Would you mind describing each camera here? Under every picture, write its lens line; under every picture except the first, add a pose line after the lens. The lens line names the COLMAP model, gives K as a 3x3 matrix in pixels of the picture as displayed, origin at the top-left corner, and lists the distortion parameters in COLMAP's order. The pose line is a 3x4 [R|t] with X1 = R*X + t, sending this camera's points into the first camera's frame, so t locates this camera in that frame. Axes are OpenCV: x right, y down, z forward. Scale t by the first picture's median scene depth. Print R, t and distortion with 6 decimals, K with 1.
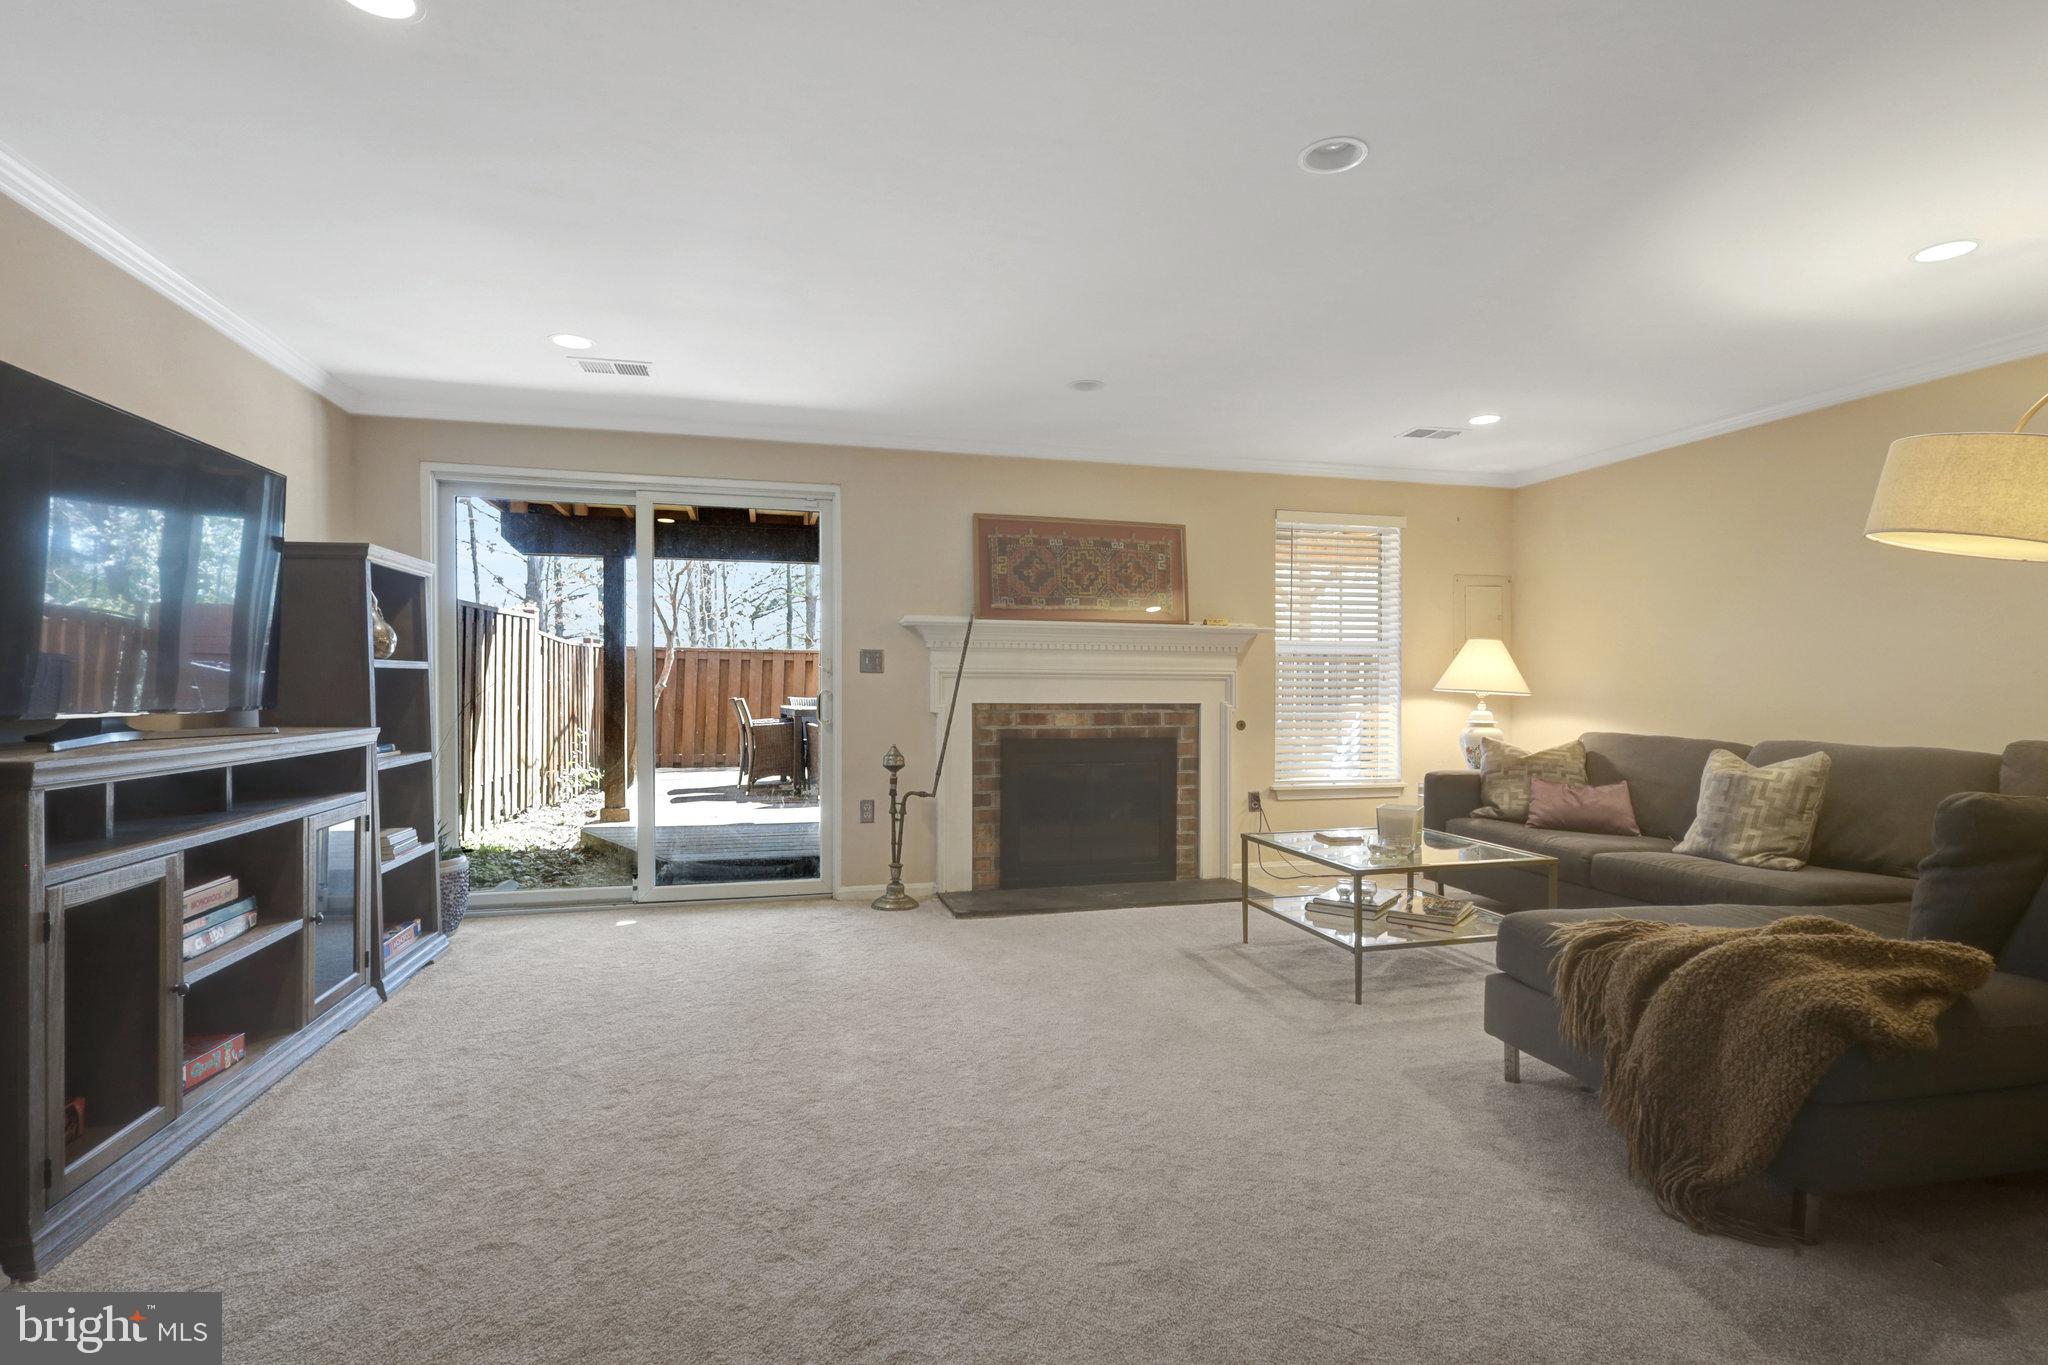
lens RADIAL K [[960.2, 0, 1015.3], [0, 960.2, 677.8], [0, 0, 1]] dist [-0.001459, 0.000409]
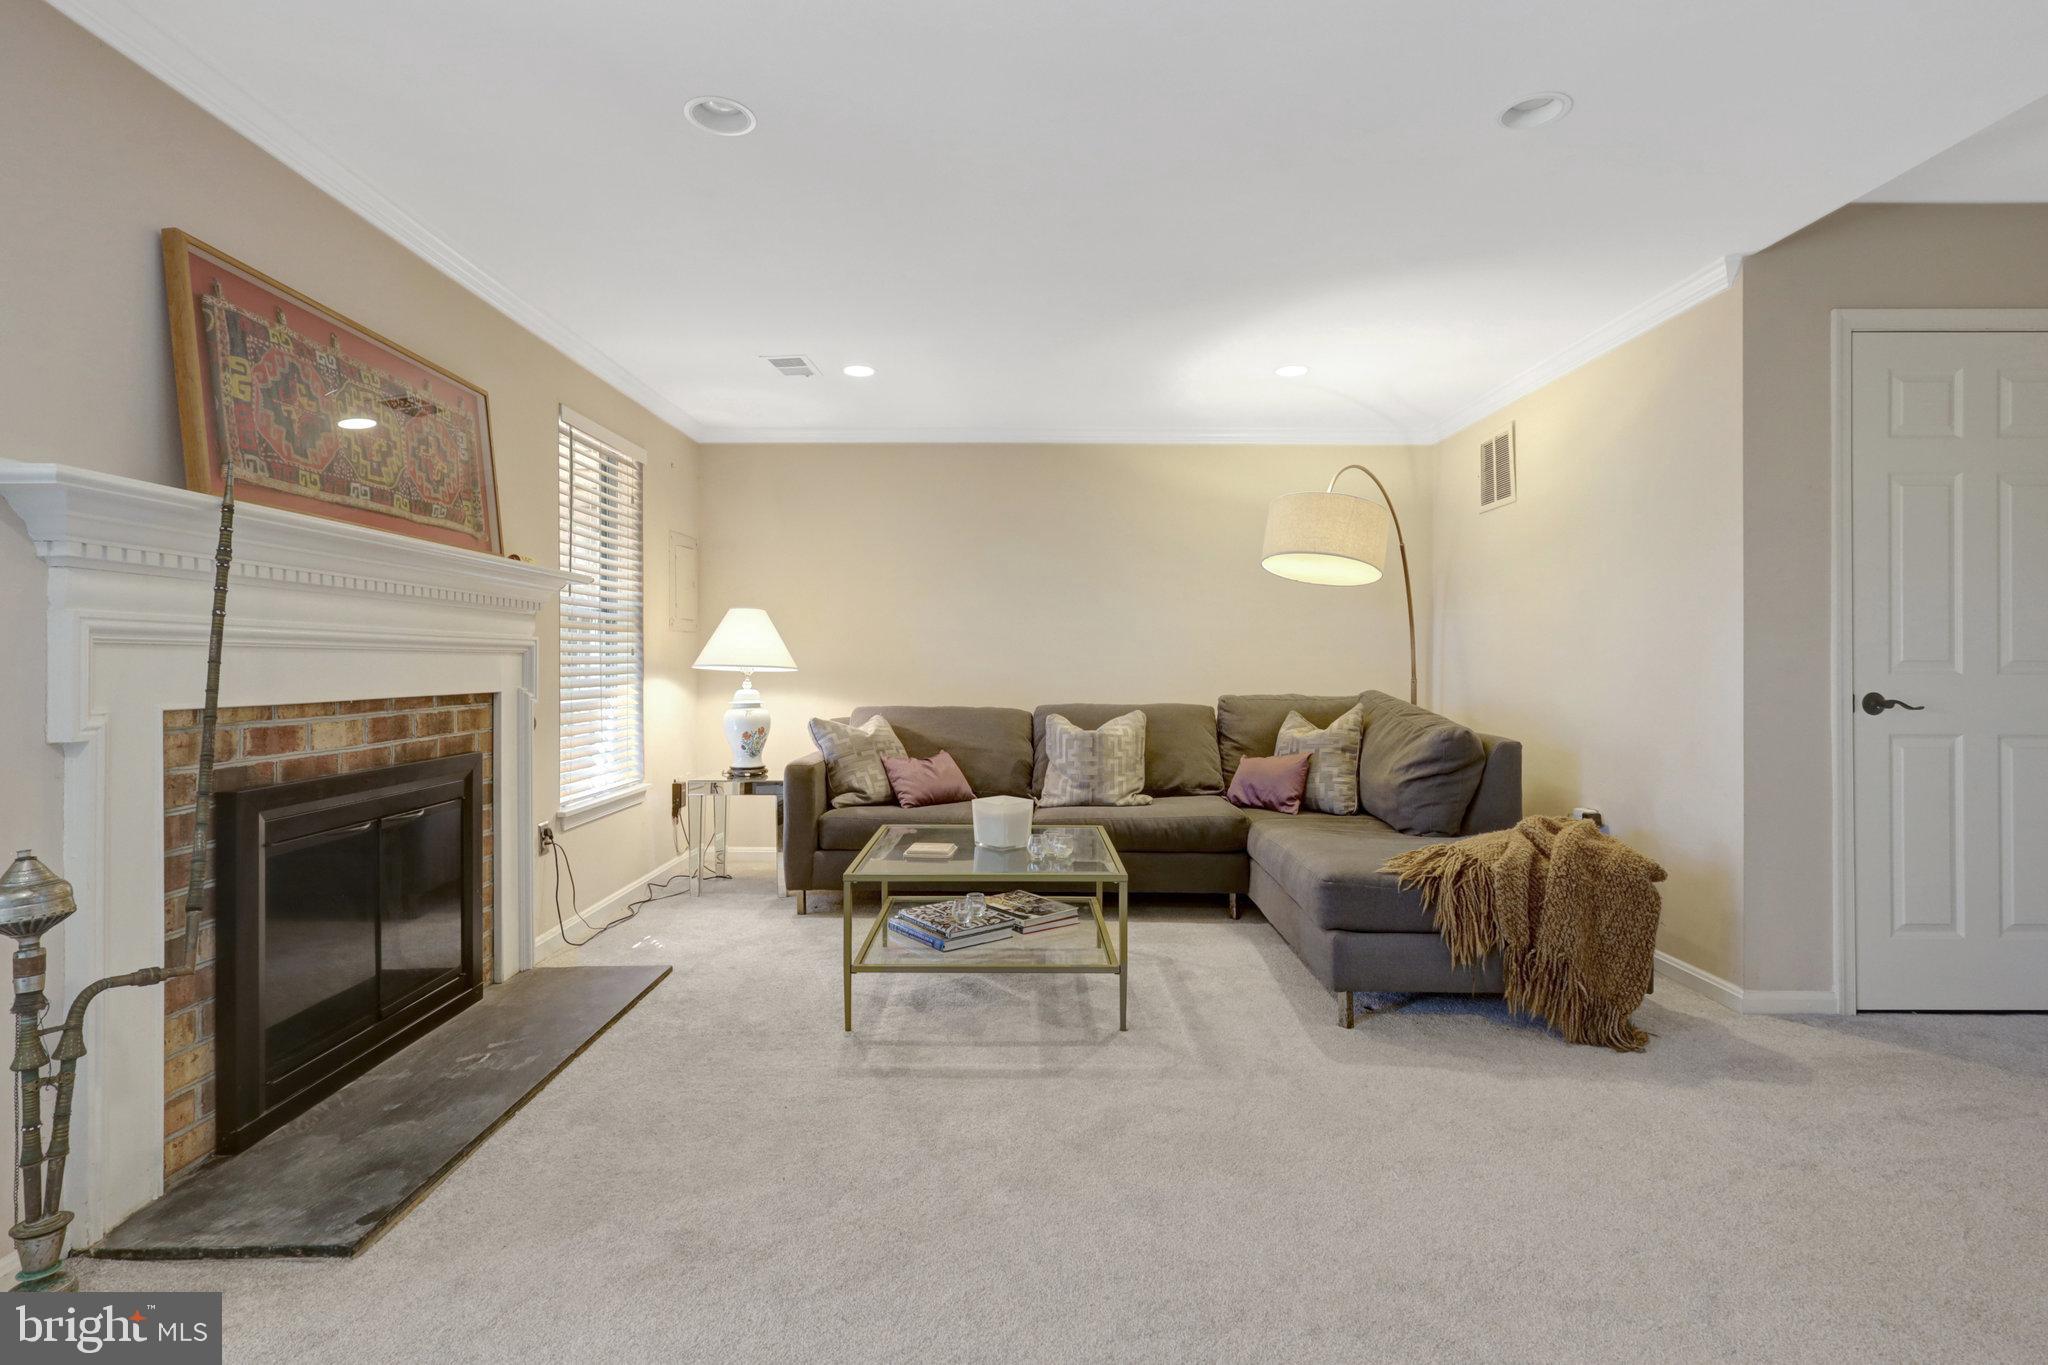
lens RADIAL K [[965.7, 0, 1018.9], [0, 965.7, 649.0], [0, 0, 1]] dist [-0.000941, 0.000168]
pose [[0.263360, 0.008215, 0.964663, -0.352075], [-0.005212, 0.999961, -0.007092, 0.002279], [-0.964684, -0.003160, 0.263393, 0.597680]]
